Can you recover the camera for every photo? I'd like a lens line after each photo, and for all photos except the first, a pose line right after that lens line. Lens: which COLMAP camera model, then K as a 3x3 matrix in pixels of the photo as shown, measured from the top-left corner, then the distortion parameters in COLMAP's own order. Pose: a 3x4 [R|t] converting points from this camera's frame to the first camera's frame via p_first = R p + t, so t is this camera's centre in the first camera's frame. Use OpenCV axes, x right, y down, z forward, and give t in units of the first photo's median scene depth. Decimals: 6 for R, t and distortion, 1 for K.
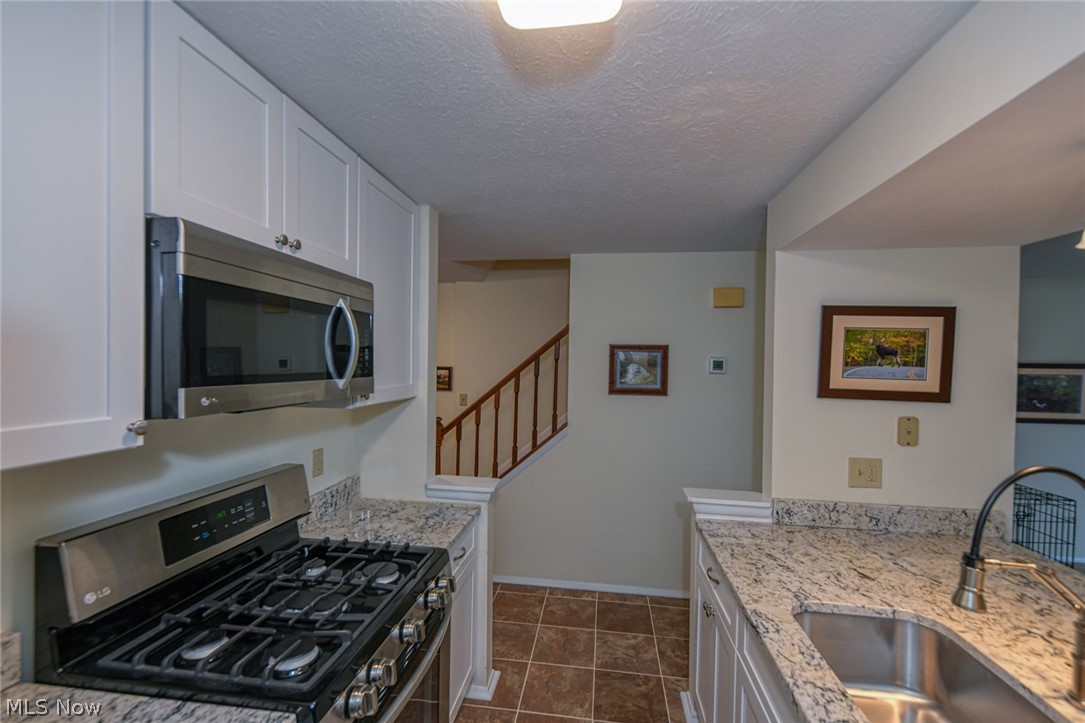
lens RADIAL K [[454.3, 0, 539.2], [0, 454.3, 367.2], [0, 0, 1]] dist [0.003931, -0.002355]
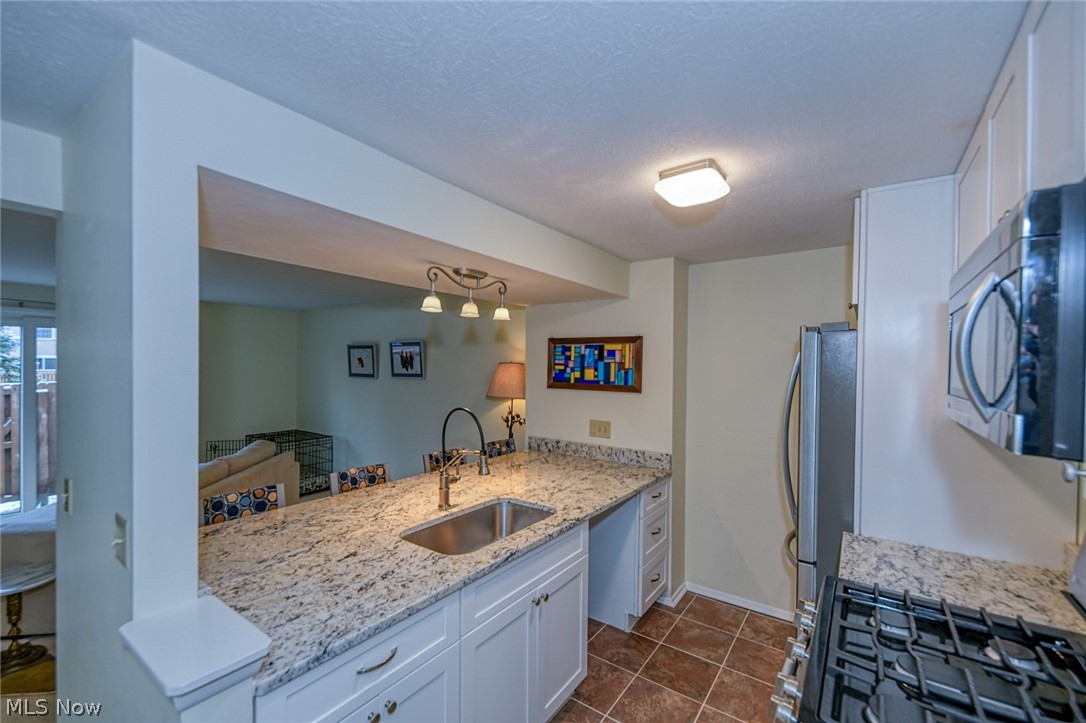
lens RADIAL K [[454.7, 0, 553.1], [0, 454.7, 372.9], [0, 0, 1]] dist [0.003931, -0.002355]
pose [[-0.900149, -0.031630, 0.434432, -0.153021], [-0.018917, 0.999258, 0.033557, -0.023411], [-0.435171, 0.021988, -0.900079, 1.404722]]
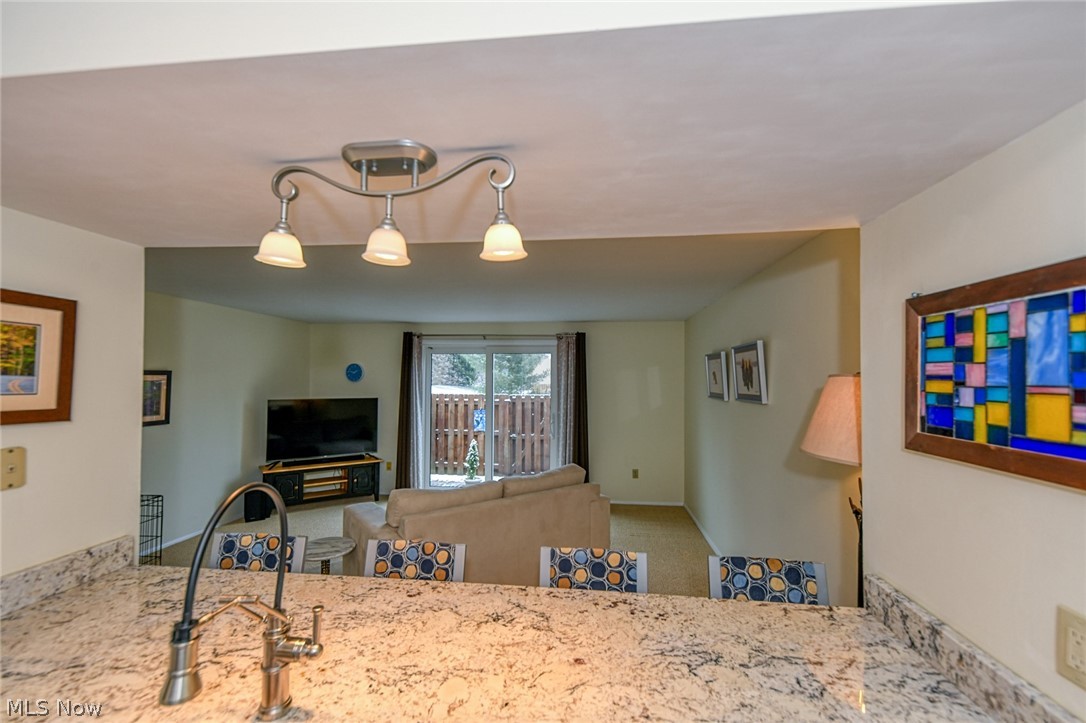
lens RADIAL K [[454.7, 0, 544.7], [0, 454.7, 370.9], [0, 0, 1]] dist [0.003931, -0.002355]
pose [[-0.039171, 0.000521, 0.999232, 0.080289], [0.003241, 0.999995, -0.000395, -0.005616], [-0.999227, 0.003223, -0.039173, 0.207645]]
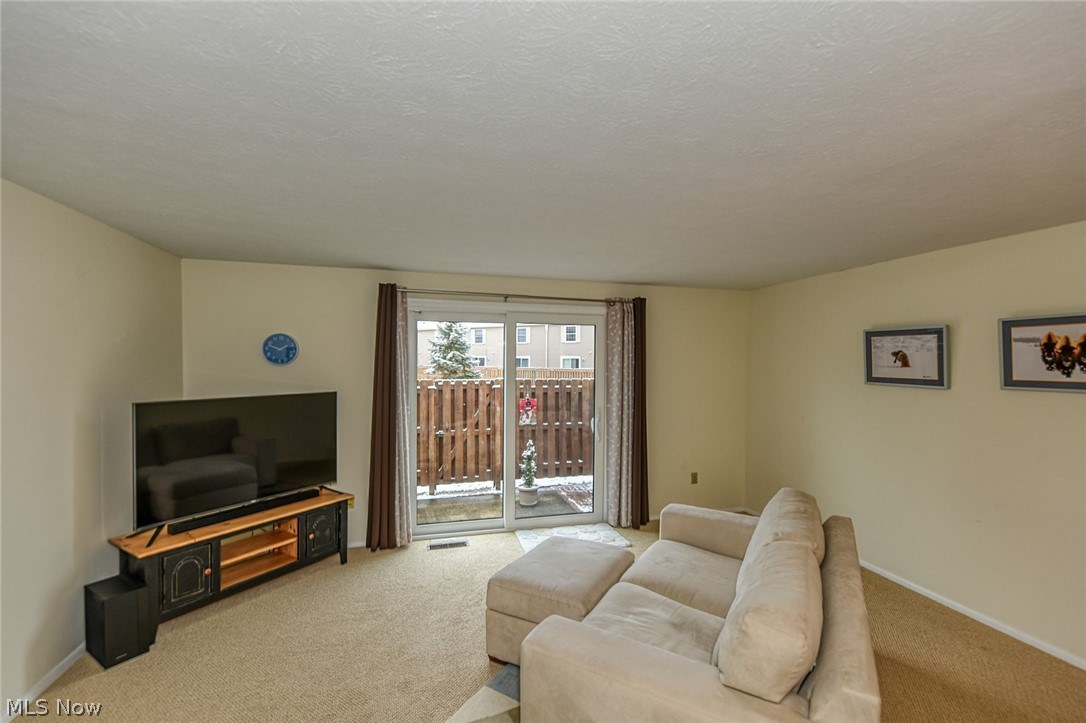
lens RADIAL K [[454.7, 0, 535.4], [0, 454.7, 367.0], [0, 0, 1]] dist [0.003931, -0.002355]
pose [[-0.407140, -0.030792, 0.912847, 1.240121], [-0.004293, 0.999485, 0.031799, 0.010198], [-0.913356, 0.009028, -0.407063, 1.269232]]
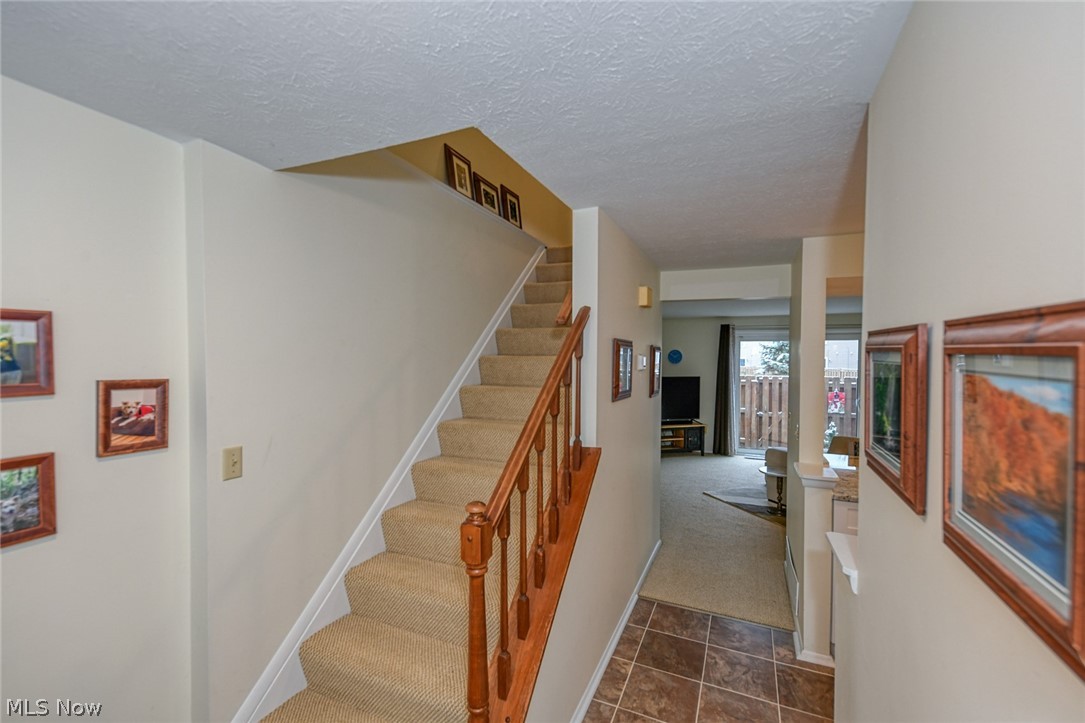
lens RADIAL K [[454.3, 0, 534.5], [0, 454.3, 367.3], [0, 0, 1]] dist [0.003931, -0.002355]
pose [[0.276117, -0.030531, 0.960639, -1.098703], [0.006711, 0.999532, 0.029838, -0.043550], [-0.961101, -0.001792, 0.276193, 1.564749]]
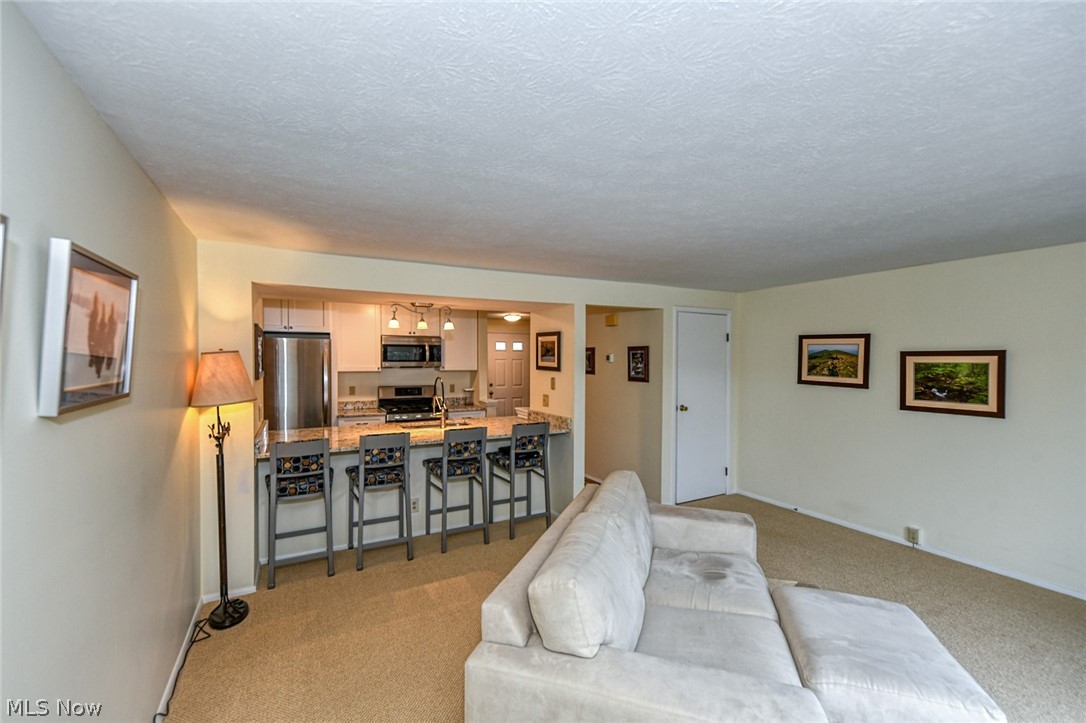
lens RADIAL K [[454.7, 0, 542.8], [0, 454.7, 363.5], [0, 0, 1]] dist [0.003931, -0.002355]
pose [[0.597434, -0.005053, -0.801902, 2.771095], [-0.002388, 0.999965, -0.008081, 0.057013], [0.801914, 0.006743, 0.597401, -0.494555]]
